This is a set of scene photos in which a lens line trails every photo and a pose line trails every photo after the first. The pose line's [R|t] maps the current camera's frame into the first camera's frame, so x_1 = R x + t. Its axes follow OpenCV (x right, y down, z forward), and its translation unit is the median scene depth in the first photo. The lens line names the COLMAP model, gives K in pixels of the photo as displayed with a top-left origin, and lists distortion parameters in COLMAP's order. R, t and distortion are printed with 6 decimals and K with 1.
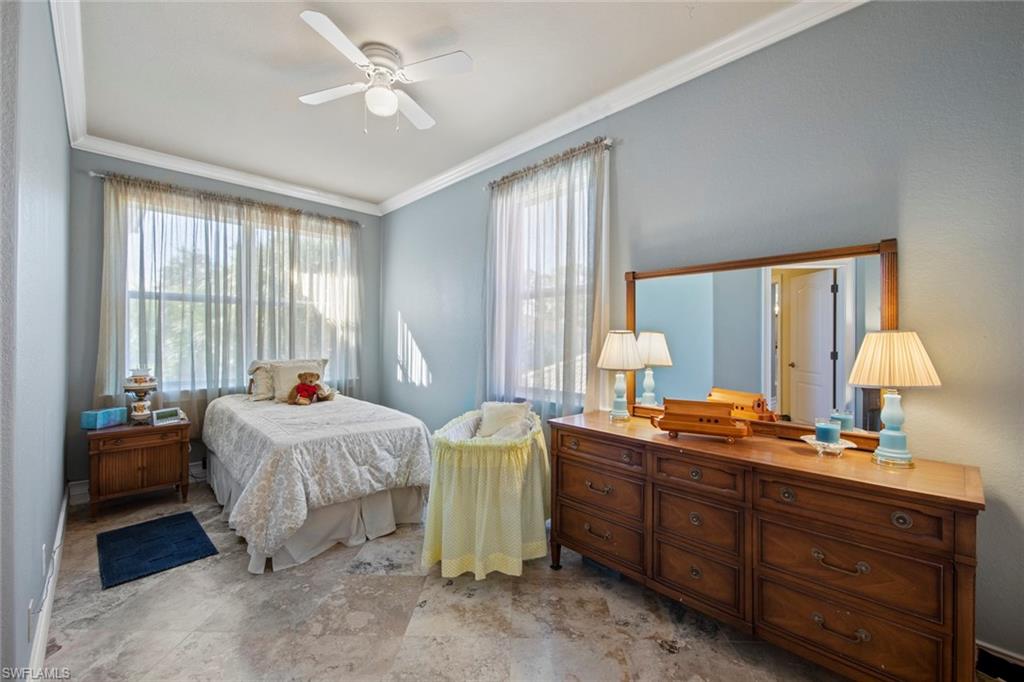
lens RADIAL K [[422.9, 0, 511.2], [0, 422.9, 340.0], [0, 0, 1]] dist [-0.000402, -0.001730]
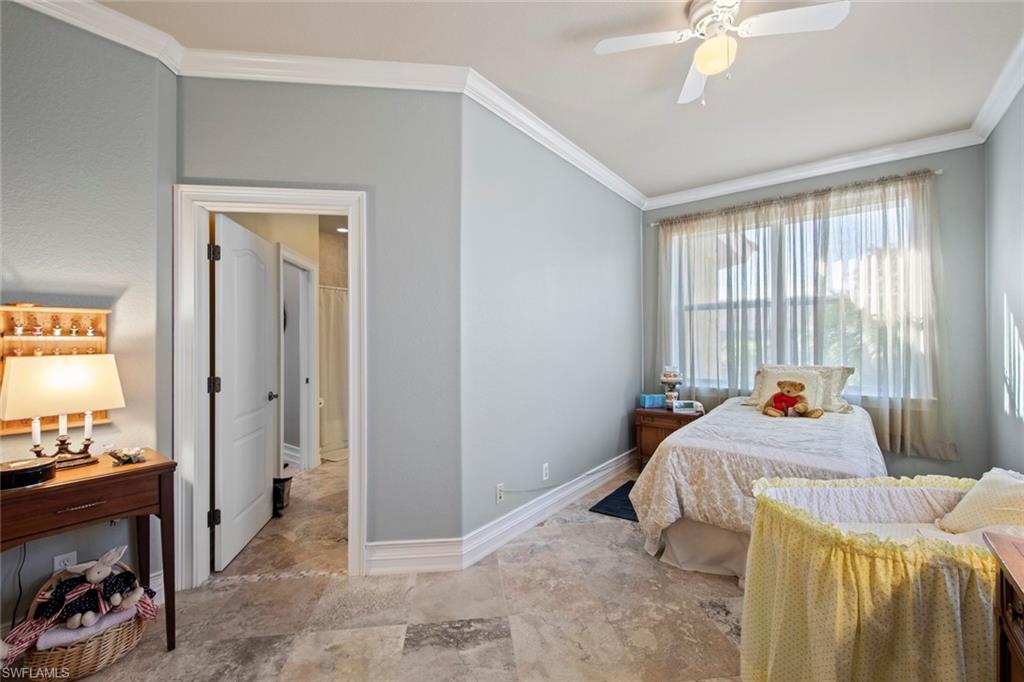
lens RADIAL K [[422.9, 0, 510.8], [0, 422.9, 341.3], [0, 0, 1]] dist [-0.000402, -0.001730]
pose [[0.125234, -0.008809, -0.992088, 0.306719], [0.005421, 0.999952, -0.008195, 0.000360], [0.992112, -0.004352, 0.125275, 0.331553]]
